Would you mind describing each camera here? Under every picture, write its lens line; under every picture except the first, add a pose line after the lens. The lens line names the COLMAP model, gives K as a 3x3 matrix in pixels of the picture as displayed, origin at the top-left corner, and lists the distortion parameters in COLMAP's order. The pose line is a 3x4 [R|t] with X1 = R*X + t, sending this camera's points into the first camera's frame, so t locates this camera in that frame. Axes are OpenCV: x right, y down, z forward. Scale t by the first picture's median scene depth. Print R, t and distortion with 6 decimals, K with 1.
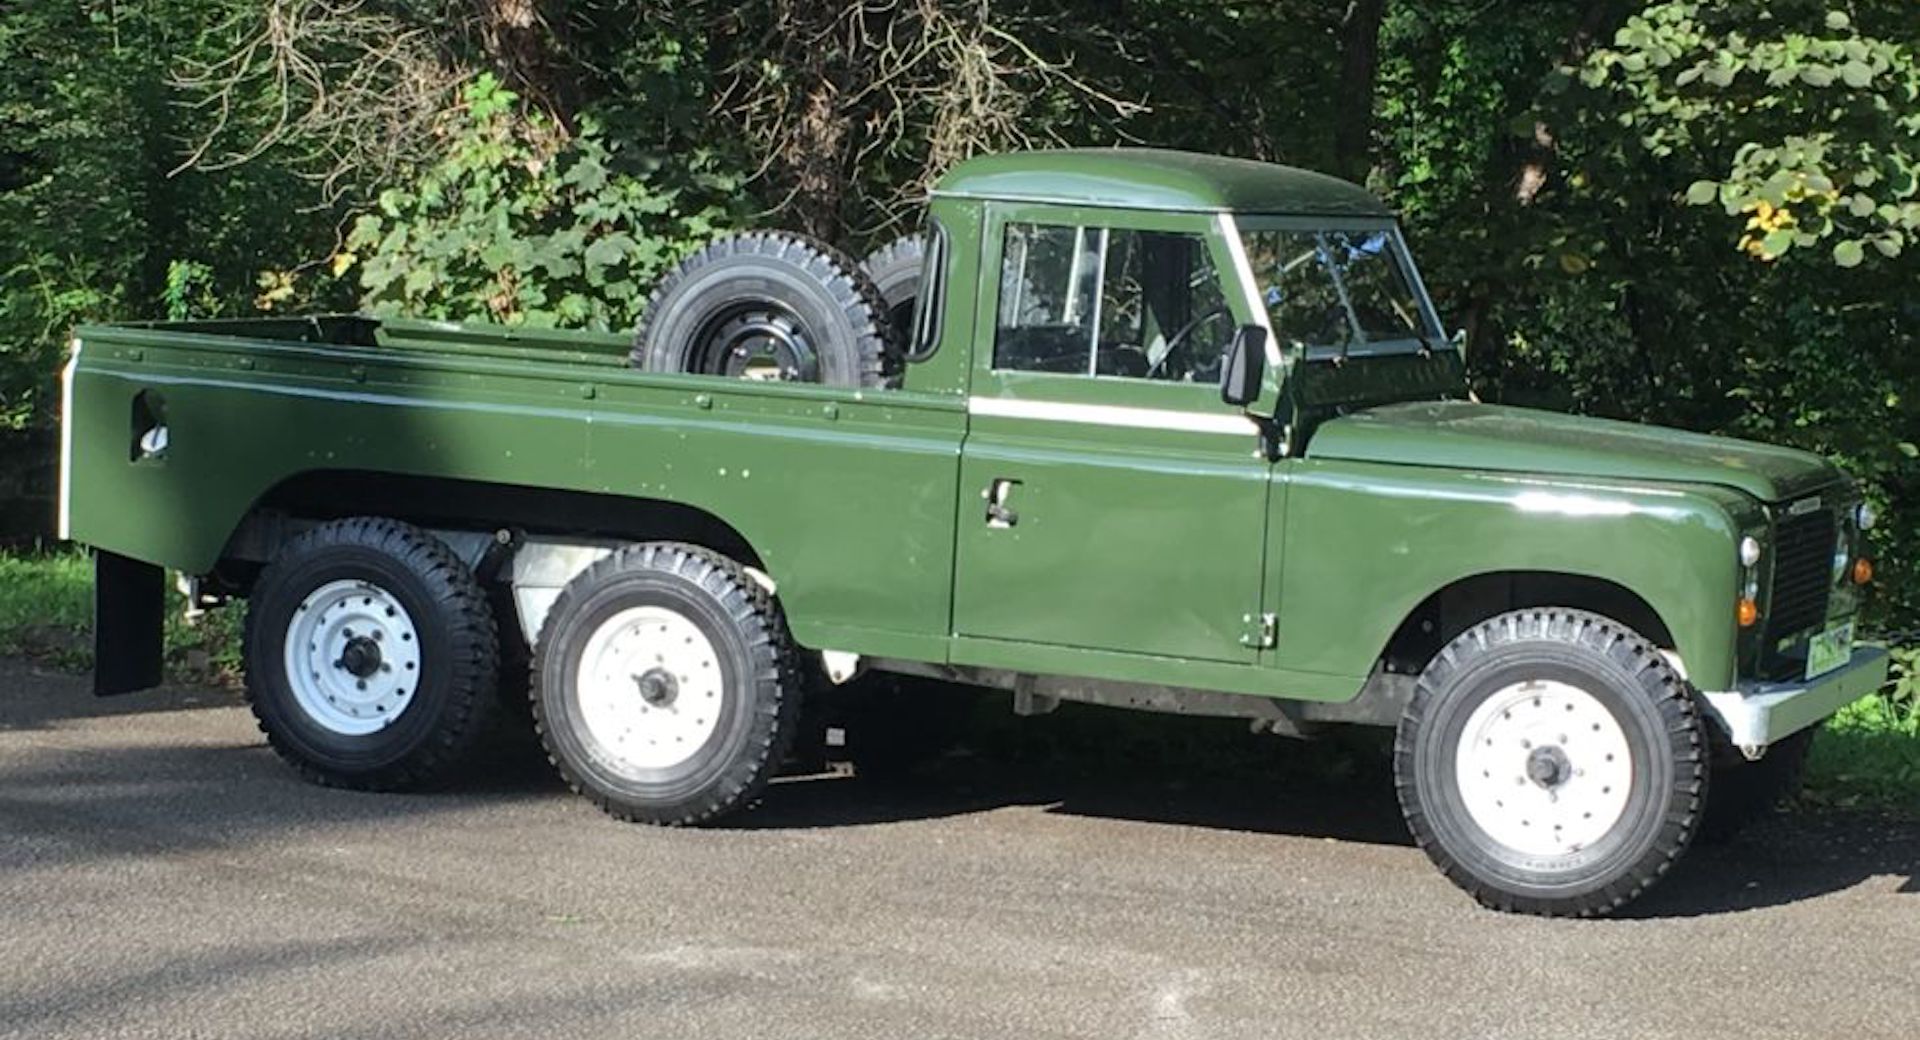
lens RADIAL K [[4177.3, 0, 960.0], [0, 4177.3, 520.0], [0, 0, 1]] dist [-0.038248, -0.116489]
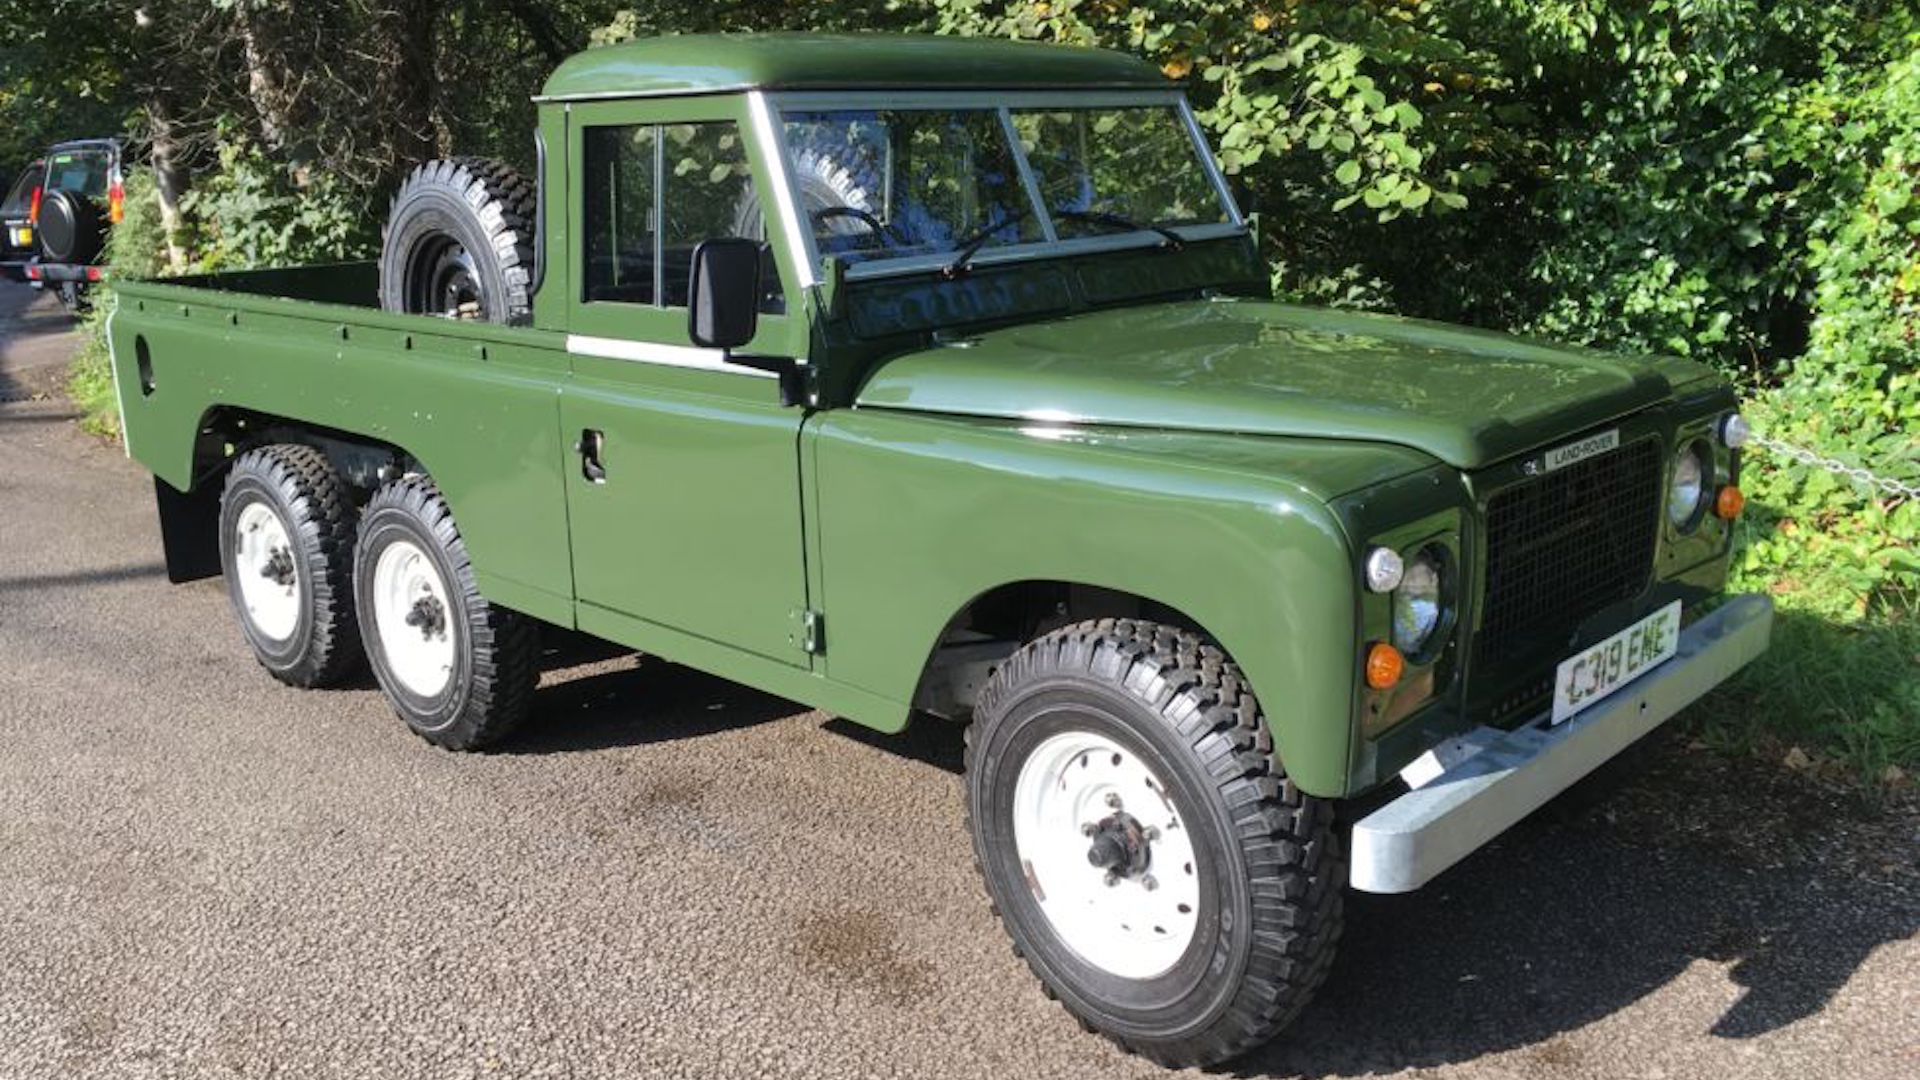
lens RADIAL K [[1555.2, 0, 960.0], [0, 1555.2, 540.0], [0, 0, 1]] dist [0.008479, -0.000211]
pose [[0.922253, 0.016402, -0.386238, 0.209854], [0.046832, 0.987001, 0.153737, -0.033511], [0.383739, -0.159873, 0.909497, 0.729856]]
